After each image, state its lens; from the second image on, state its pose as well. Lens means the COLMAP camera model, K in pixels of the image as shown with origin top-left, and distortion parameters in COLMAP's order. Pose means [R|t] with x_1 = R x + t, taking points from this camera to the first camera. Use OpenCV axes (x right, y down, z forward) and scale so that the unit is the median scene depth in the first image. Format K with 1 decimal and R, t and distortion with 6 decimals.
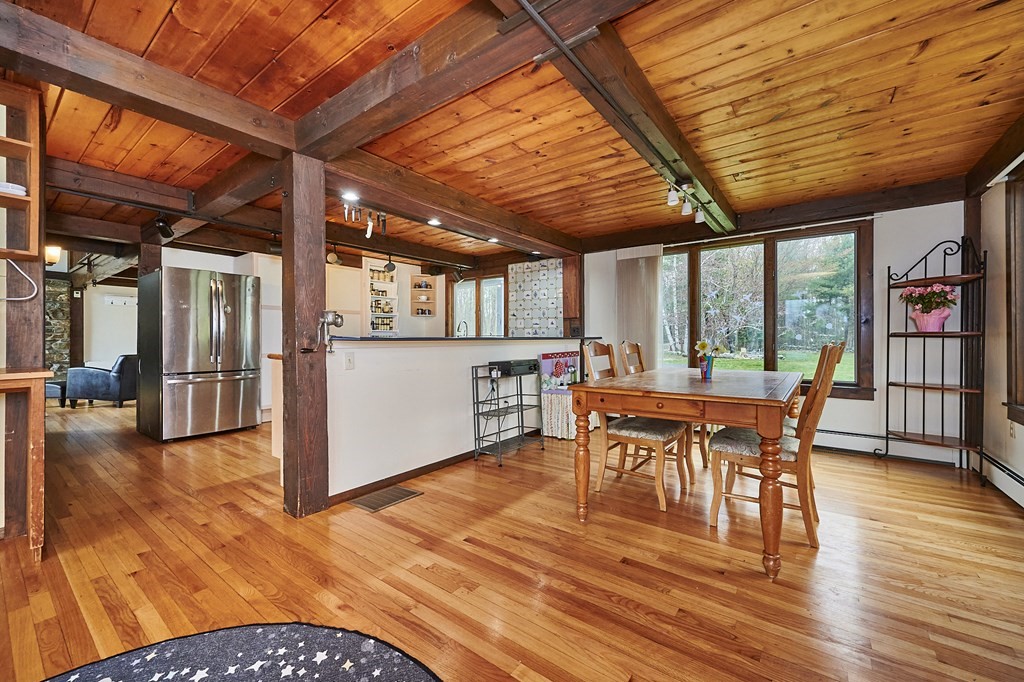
lens RADIAL K [[406.8, 0, 512.9], [0, 406.8, 340.0], [0, 0, 1]] dist [-0.000585, -0.000040]
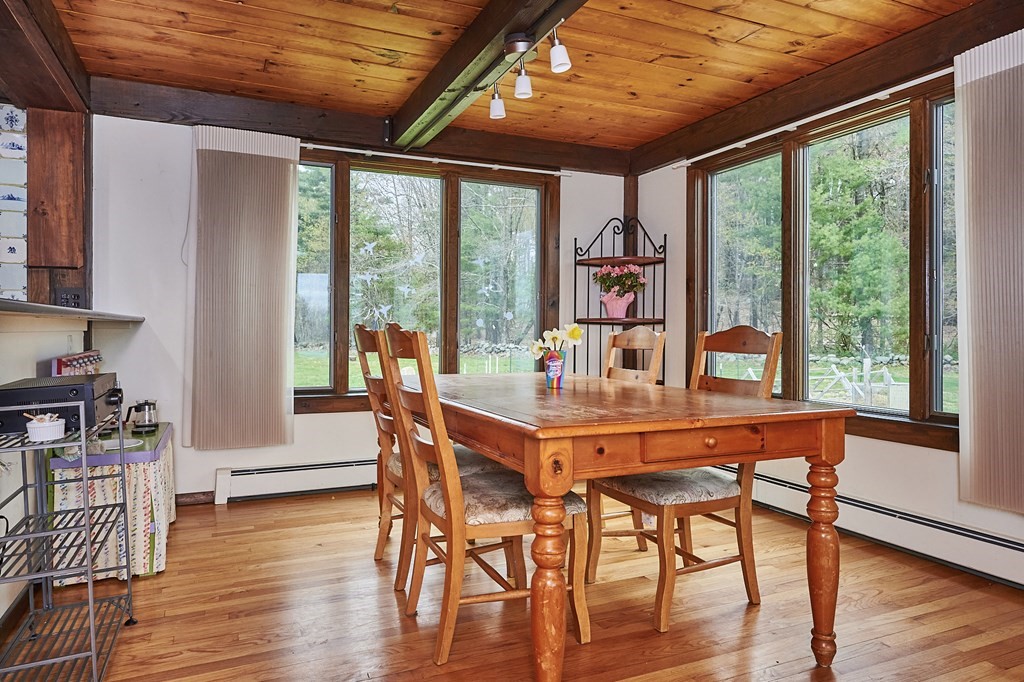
lens RADIAL K [[656.2, 0, 510.0], [0, 656.2, 336.2], [0, 0, 1]] dist [-0.000038, 0.000452]
pose [[0.489957, -0.000966, 0.871746, -0.299359], [-0.004429, 0.999984, 0.003597, 0.012846], [-0.871735, -0.005623, 0.489945, 0.469686]]
